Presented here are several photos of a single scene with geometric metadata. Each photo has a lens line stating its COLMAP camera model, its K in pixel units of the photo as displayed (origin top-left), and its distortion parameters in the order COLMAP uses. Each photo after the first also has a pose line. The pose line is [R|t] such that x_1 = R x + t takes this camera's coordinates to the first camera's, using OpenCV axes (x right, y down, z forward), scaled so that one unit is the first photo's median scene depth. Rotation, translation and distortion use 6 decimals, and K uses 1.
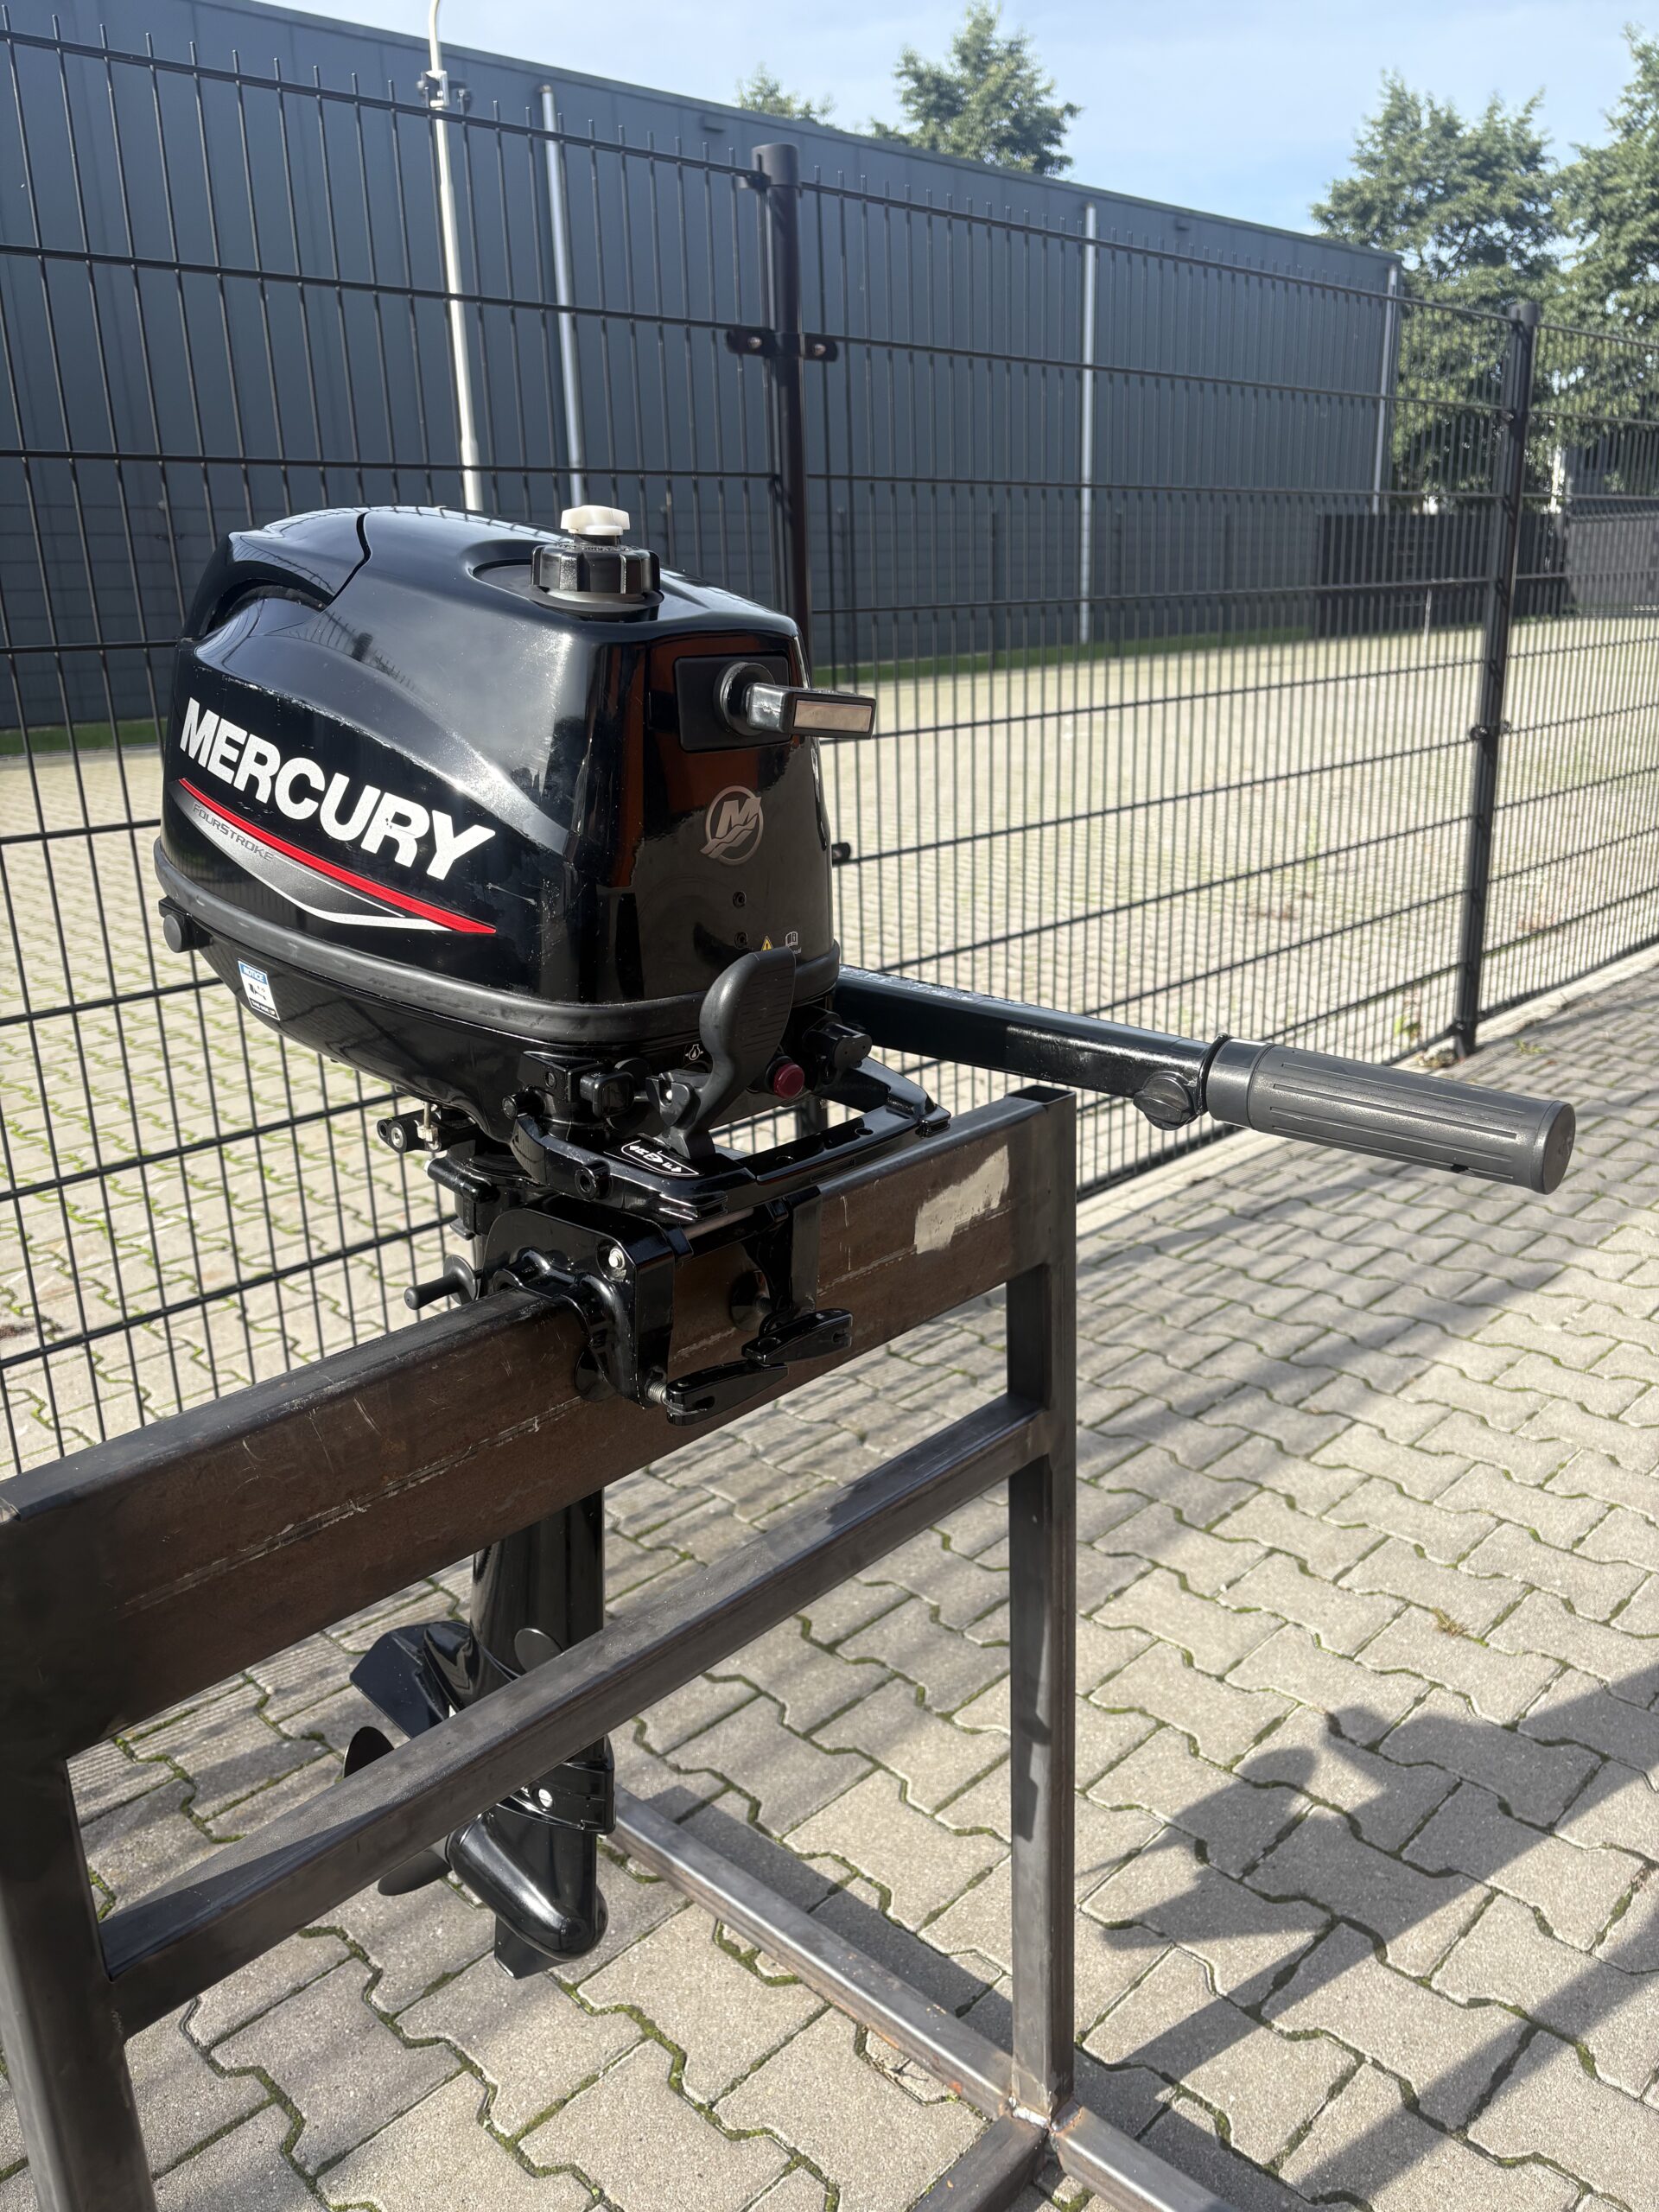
lens RADIAL K [[1701.4, 0, 825.5], [0, 1701.4, 1107.0], [0, 0, 1]] dist [0.088143, -0.100516]
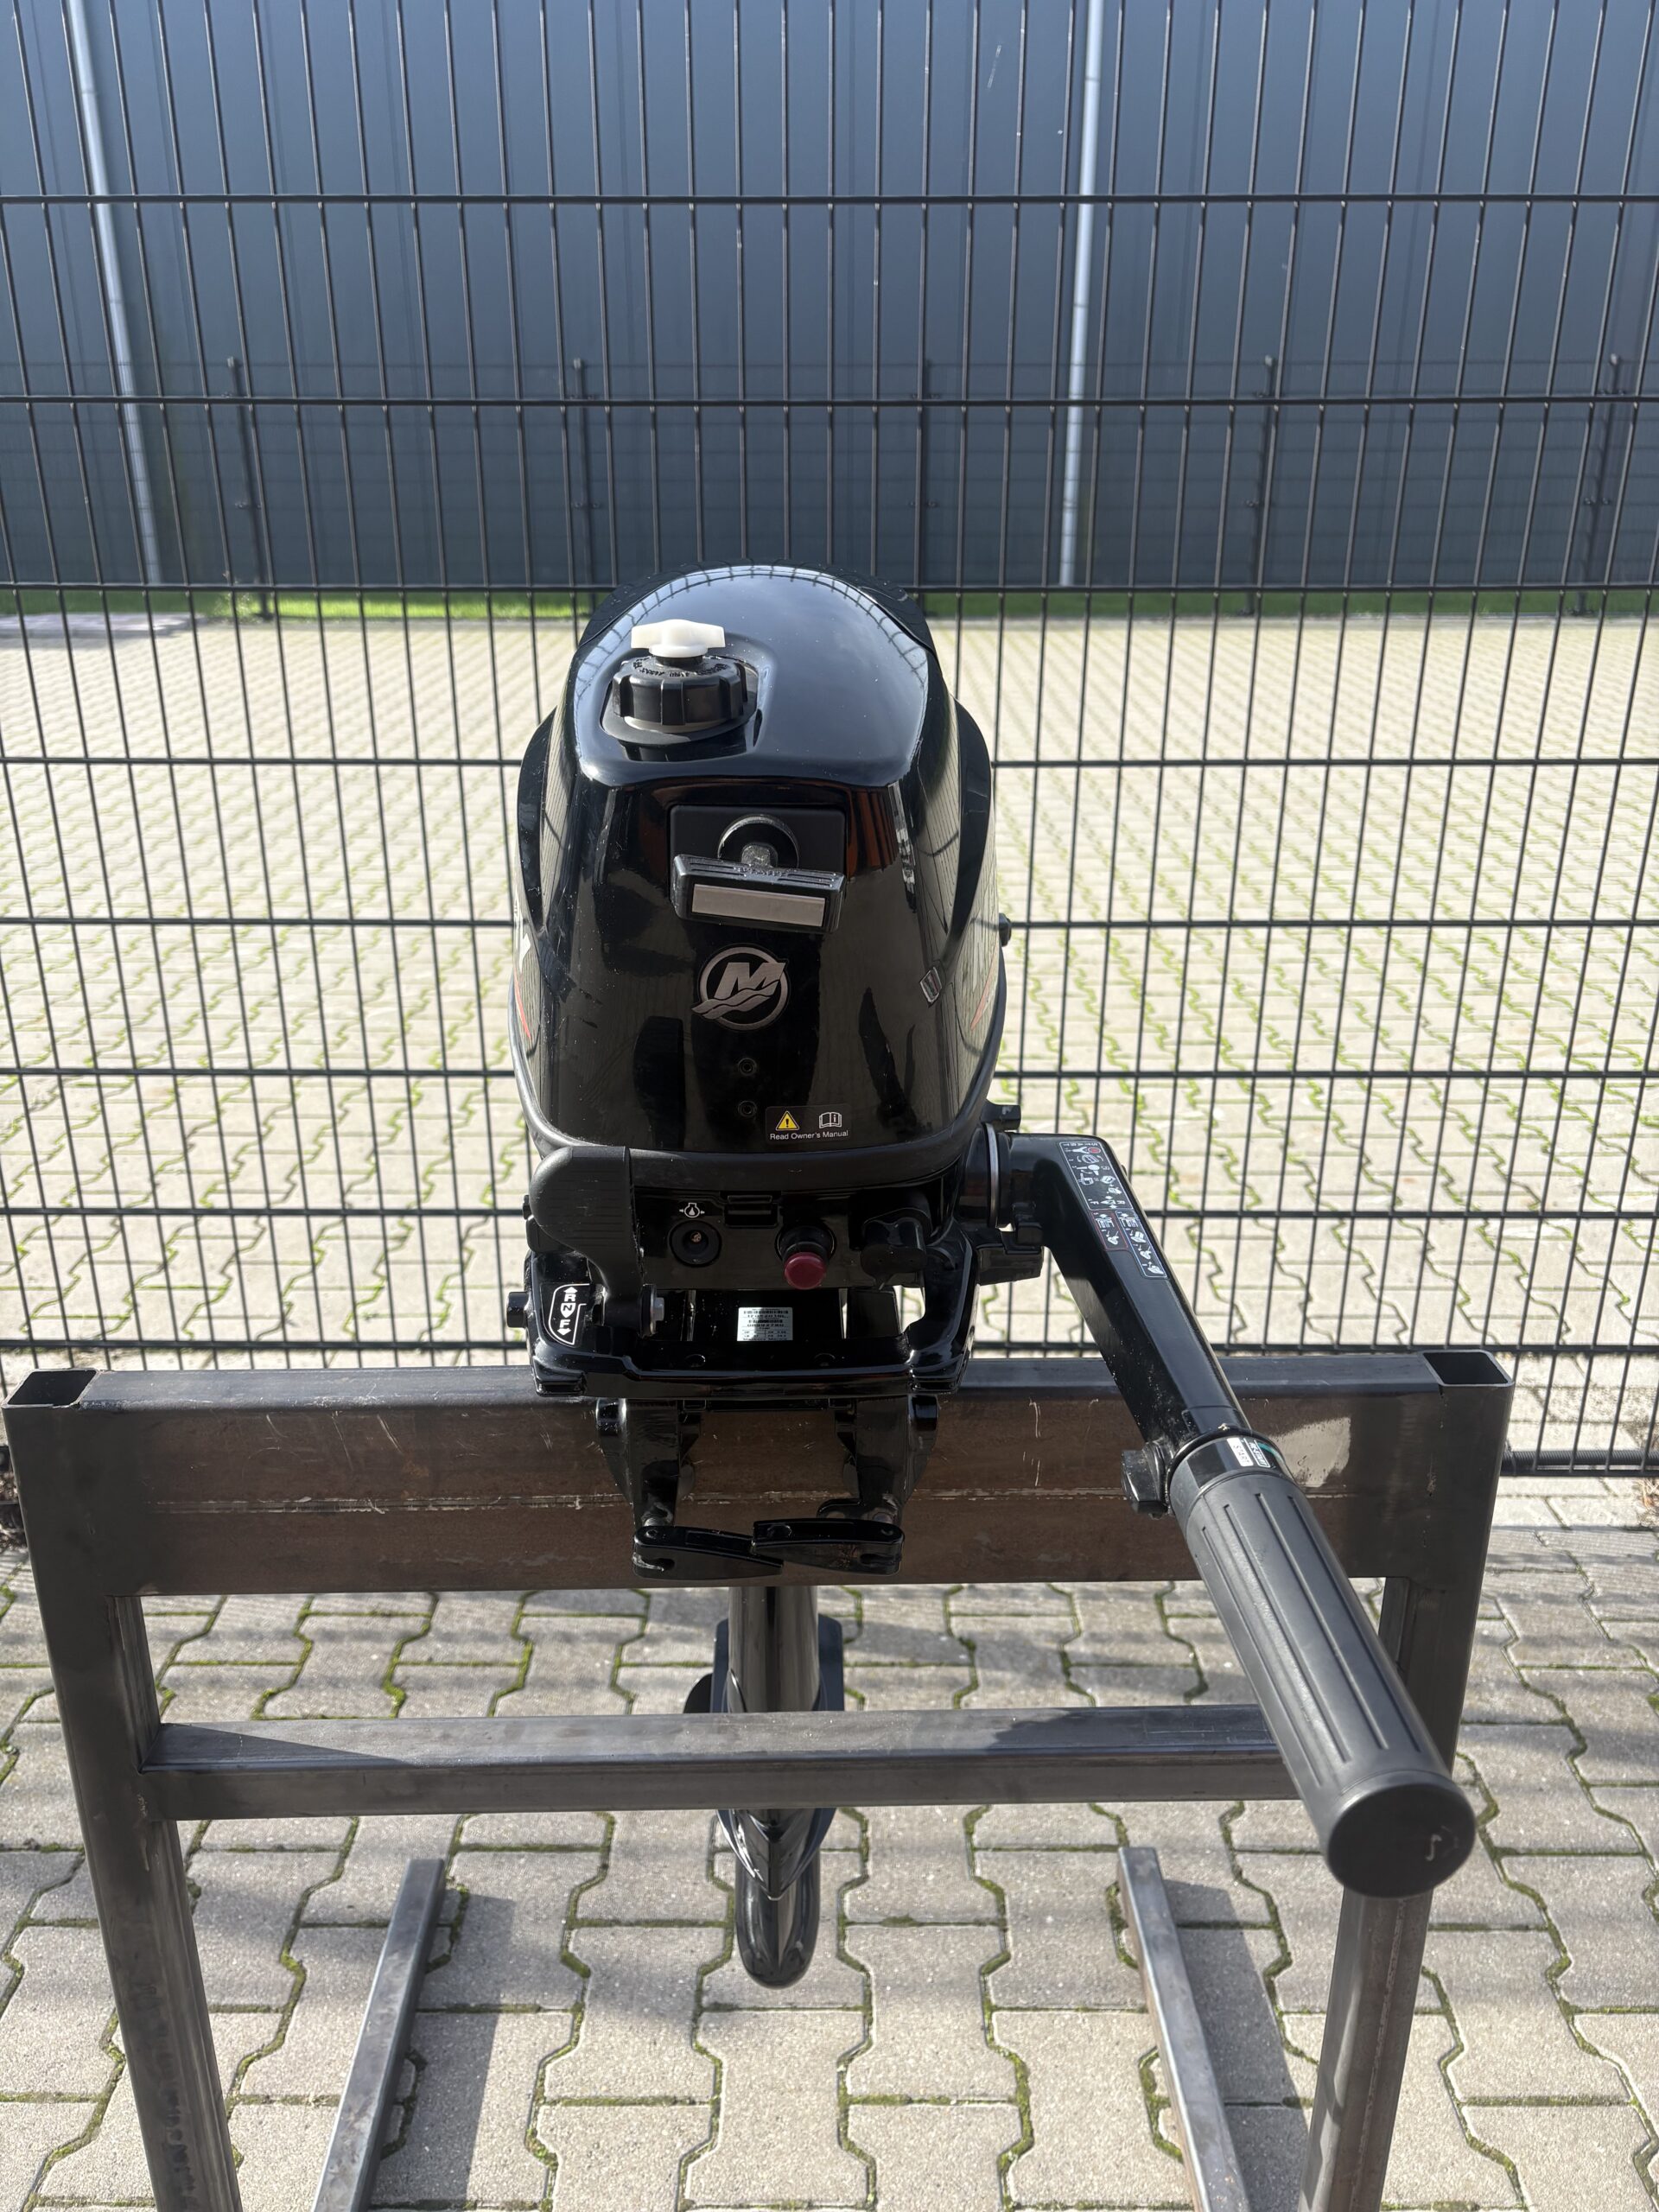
lens RADIAL K [[1701.4, 0, 825.5], [0, 1701.4, 1107.0], [0, 0, 1]] dist [0.088143, -0.100516]
pose [[0.702767, 0.286847, -0.651028, 0.314836], [-0.232942, 0.957445, 0.170402, -0.146654], [0.672203, 0.031899, 0.739680, 0.204729]]
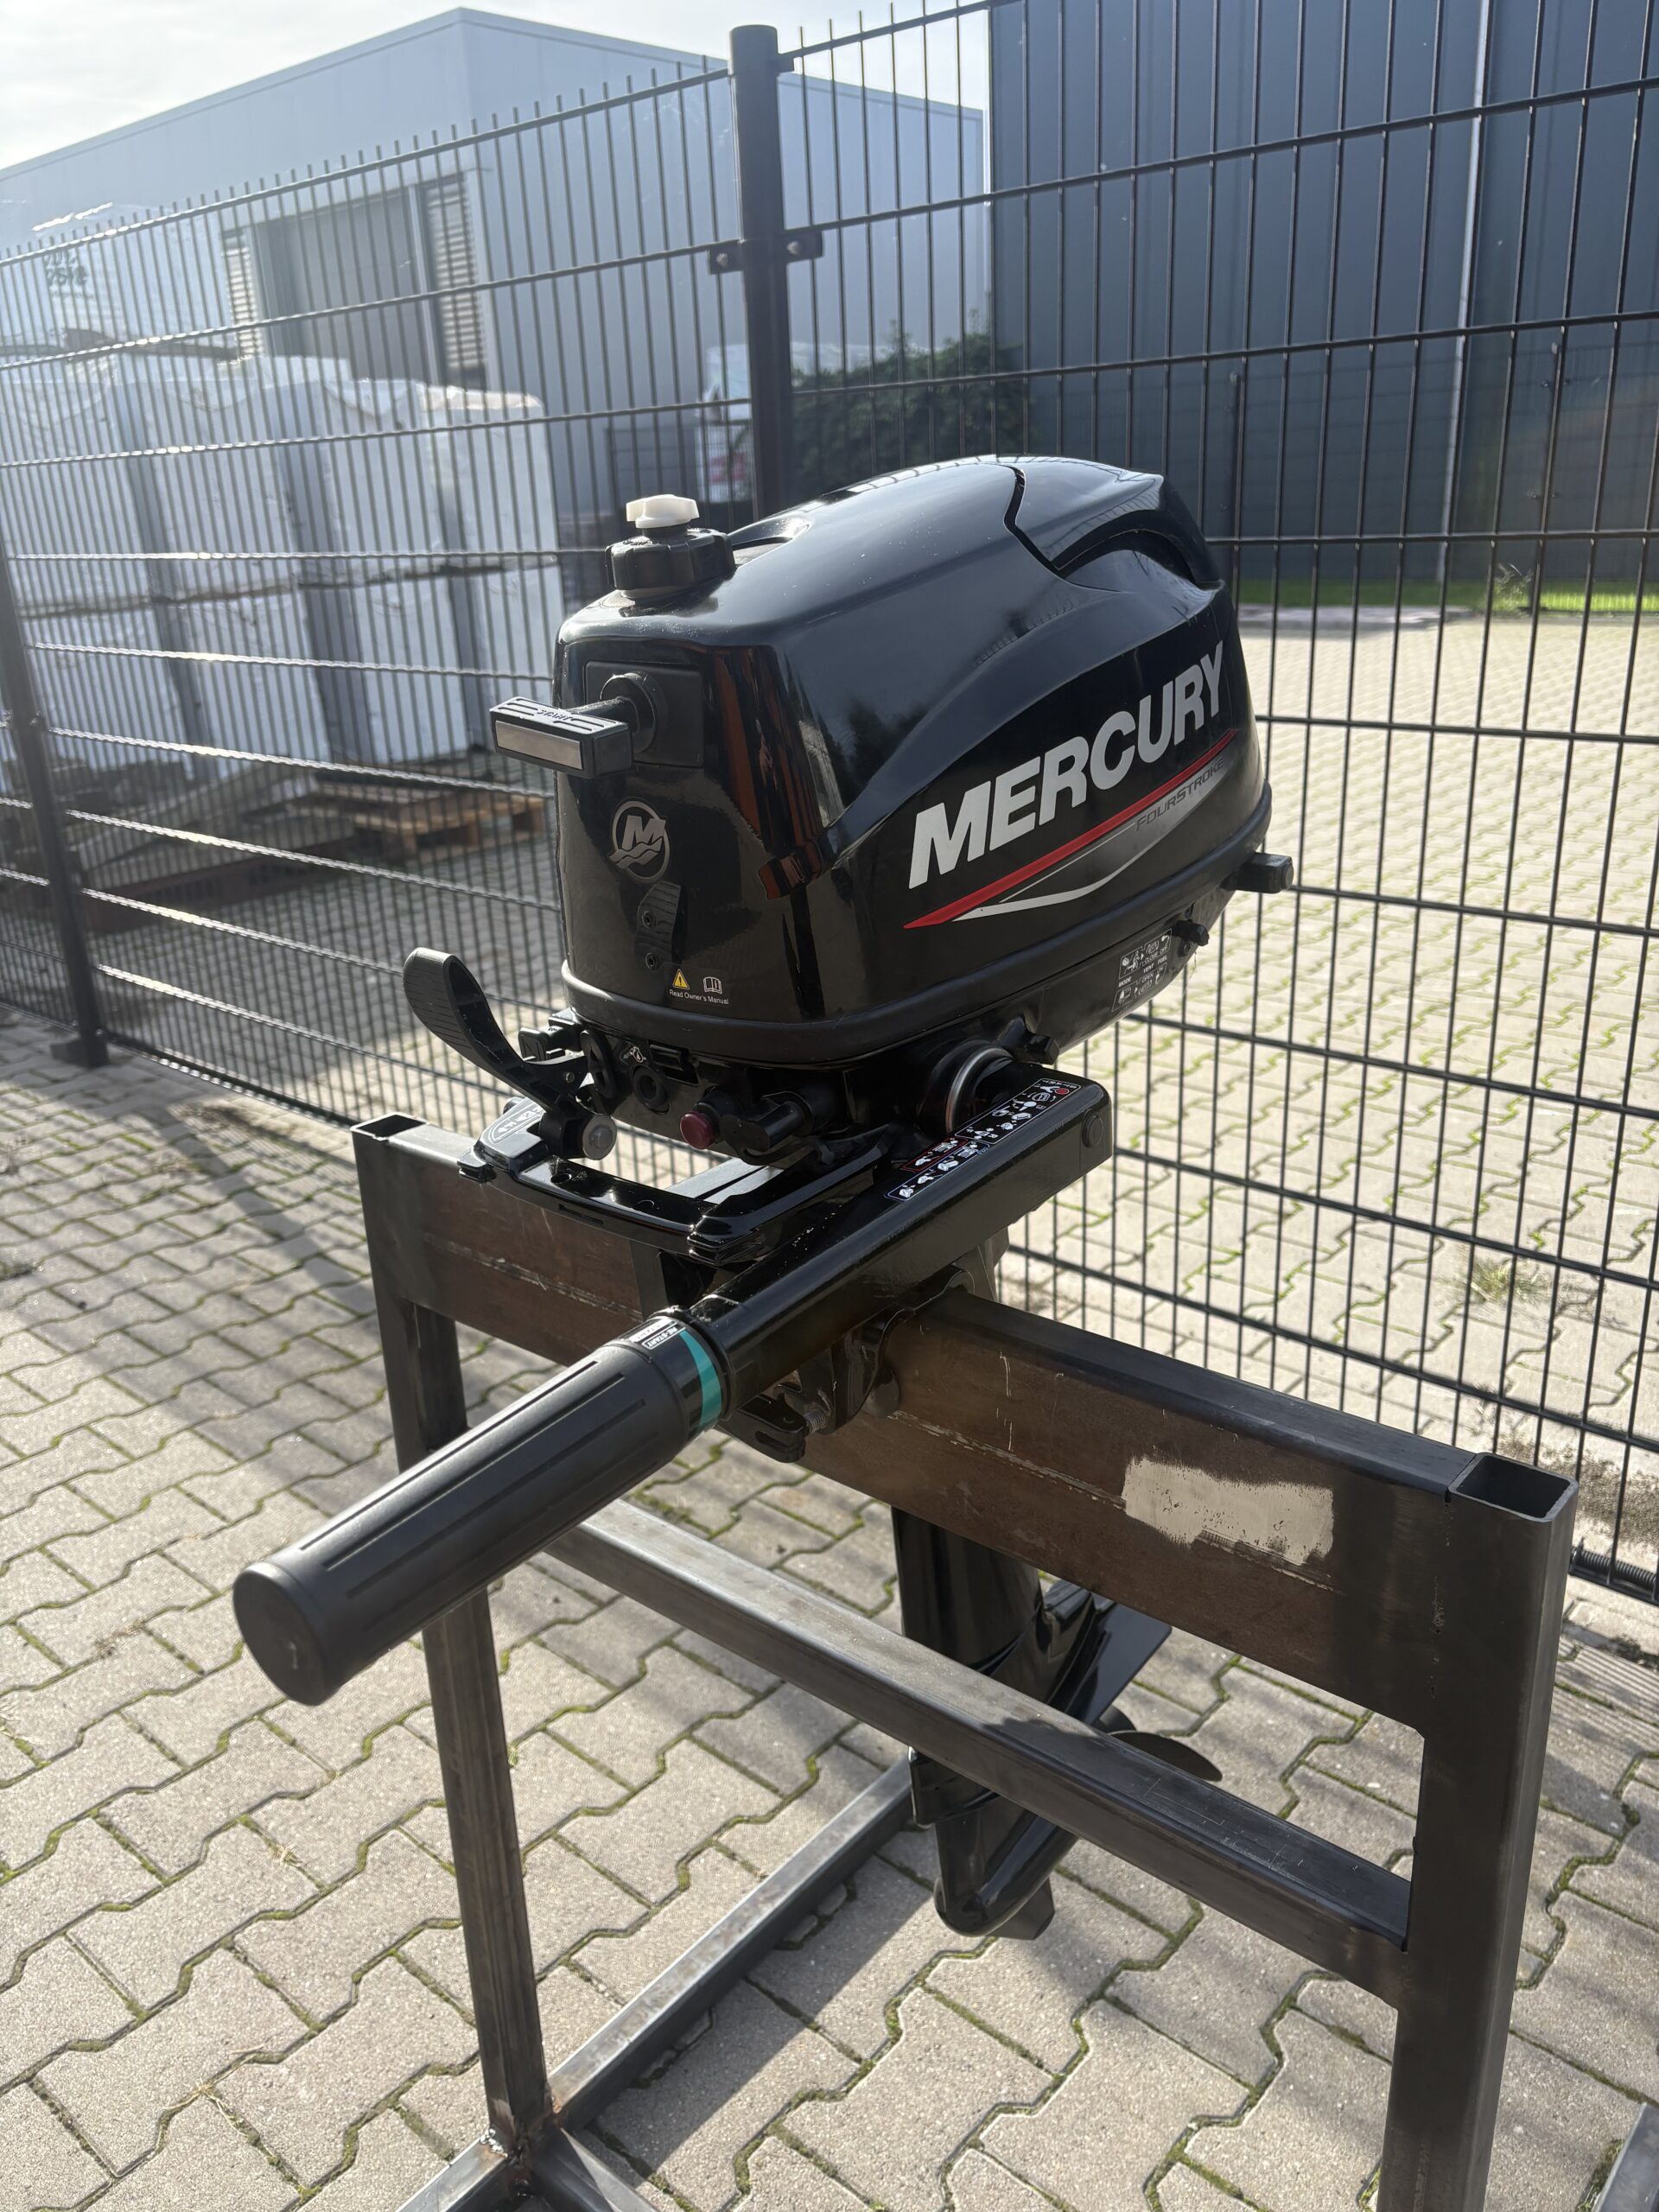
lens RADIAL K [[1701.4, 0, 825.5], [0, 1701.4, 1107.0], [0, 0, 1]] dist [0.088143, -0.100516]
pose [[0.056763, 0.370412, -0.927132, 0.484125], [-0.253966, 0.903439, 0.345397, -0.211288], [0.965546, 0.215854, 0.145354, 0.545281]]
